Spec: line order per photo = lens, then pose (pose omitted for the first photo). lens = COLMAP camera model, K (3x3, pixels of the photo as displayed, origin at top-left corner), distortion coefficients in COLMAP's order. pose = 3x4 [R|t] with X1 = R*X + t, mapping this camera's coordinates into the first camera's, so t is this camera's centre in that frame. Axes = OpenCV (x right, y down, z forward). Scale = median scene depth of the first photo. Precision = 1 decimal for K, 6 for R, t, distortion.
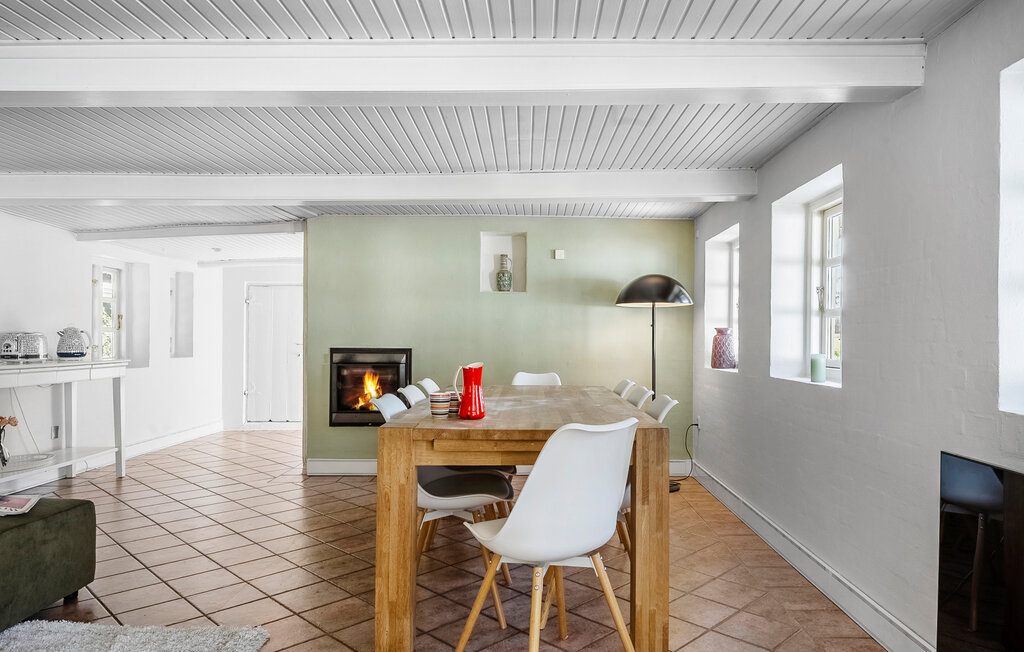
lens RADIAL K [[648.6, 0, 512.0], [0, 648.6, 326.0], [0, 0, 1]] dist [0.009353, -0.001713]
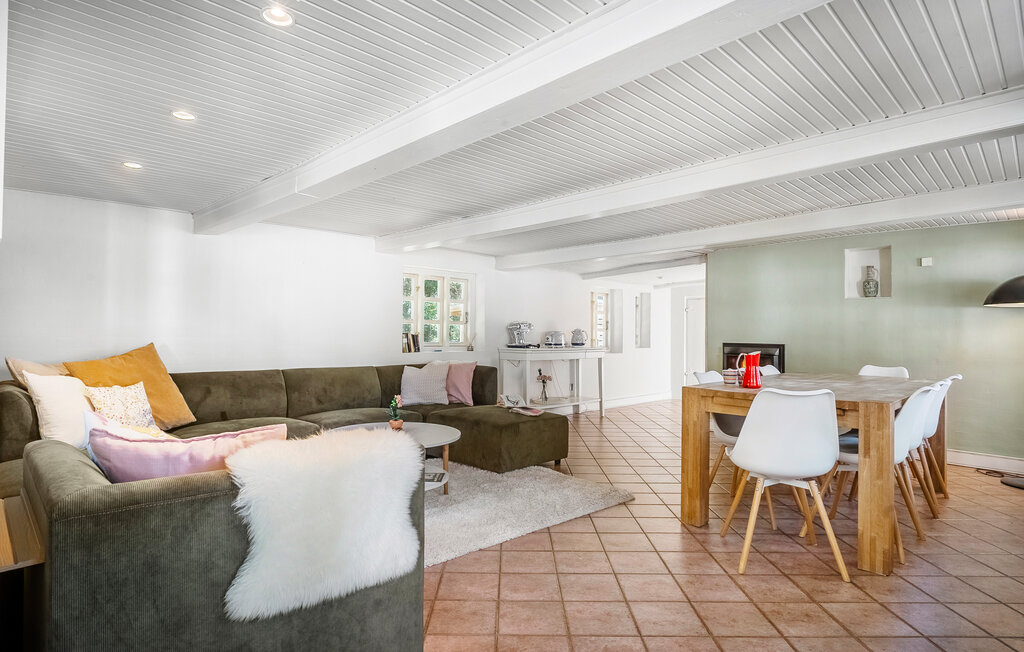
lens RADIAL K [[514.1, 0, 512.0], [0, 514.1, 326.0], [0, 0, 1]] dist [0.000650, 0.000081]
pose [[0.708627, -0.007174, -0.705547, 0.190043], [0.006368, 0.999973, -0.003772, -0.001634], [0.705554, -0.001820, 0.708654, -0.127260]]
